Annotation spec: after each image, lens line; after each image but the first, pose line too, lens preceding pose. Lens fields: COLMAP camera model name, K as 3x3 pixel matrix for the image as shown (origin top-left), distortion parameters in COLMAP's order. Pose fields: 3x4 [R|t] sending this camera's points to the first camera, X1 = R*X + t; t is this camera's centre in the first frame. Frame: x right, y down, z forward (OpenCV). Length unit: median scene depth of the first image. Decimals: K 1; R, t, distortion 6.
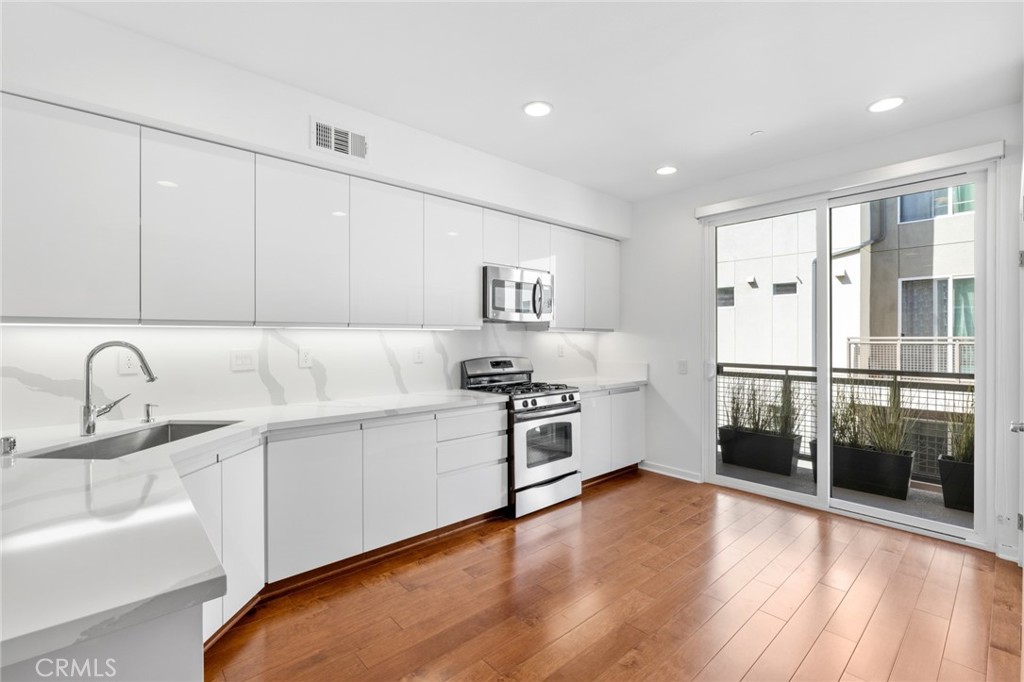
lens RADIAL K [[450.9, 0, 512.0], [0, 450.9, 341.0], [0, 0, 1]] dist [-0.004185, -0.000001]
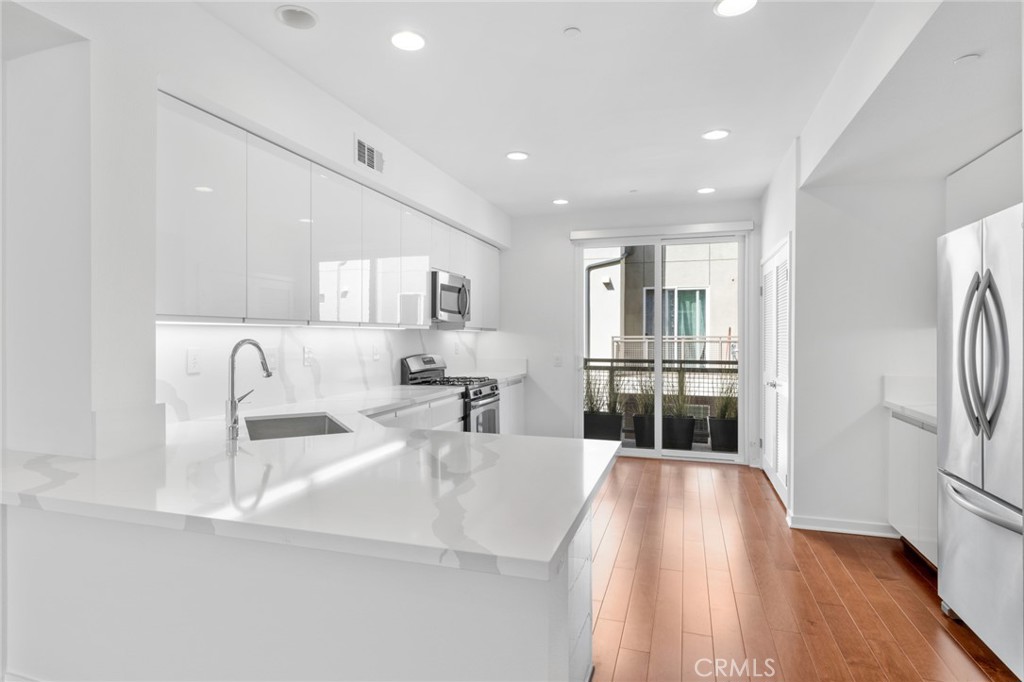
lens RADIAL K [[551.8, 0, 512.0], [0, 551.8, 341.0], [0, 0, 1]] dist [0.001540, 0.000072]
pose [[0.859328, -0.002433, 0.511419, -0.479125], [0.001613, 0.999997, 0.002047, 0.001587], [-0.511422, -0.000934, 0.859329, -0.207855]]
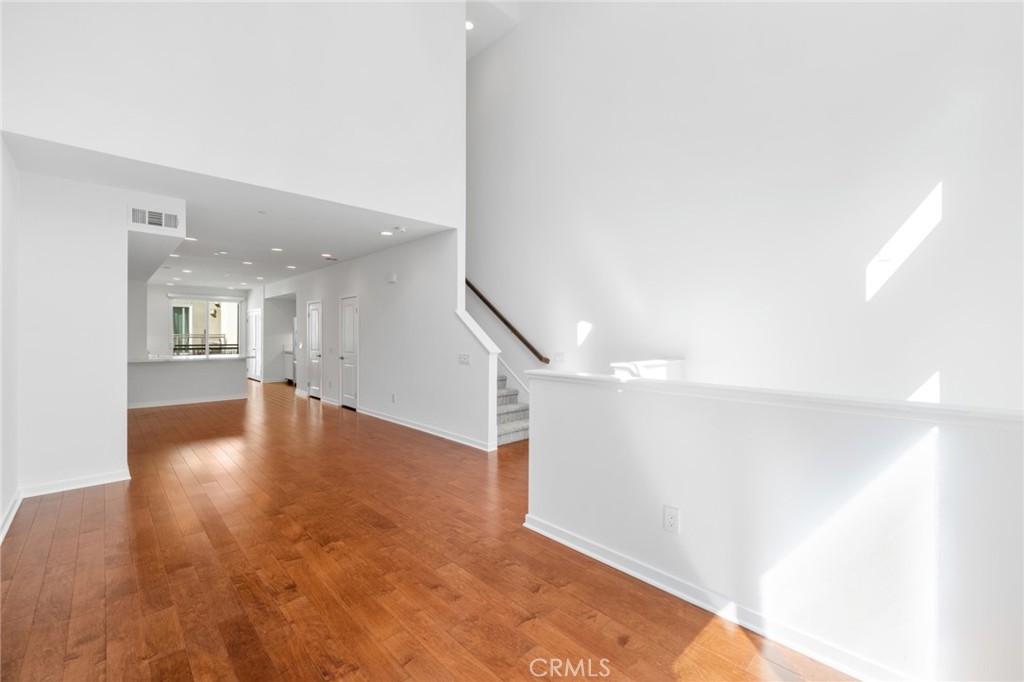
lens RADIAL K [[429.5, 0, 512.0], [0, 429.5, 341.0], [0, 0, 1]] dist [-0.000721, -0.000055]
pose [[-0.037431, -0.010295, 0.999246, -2.539053], [0.002690, 0.999942, 0.010402, 0.010746], [-0.999296, 0.003077, -0.037401, -1.214370]]
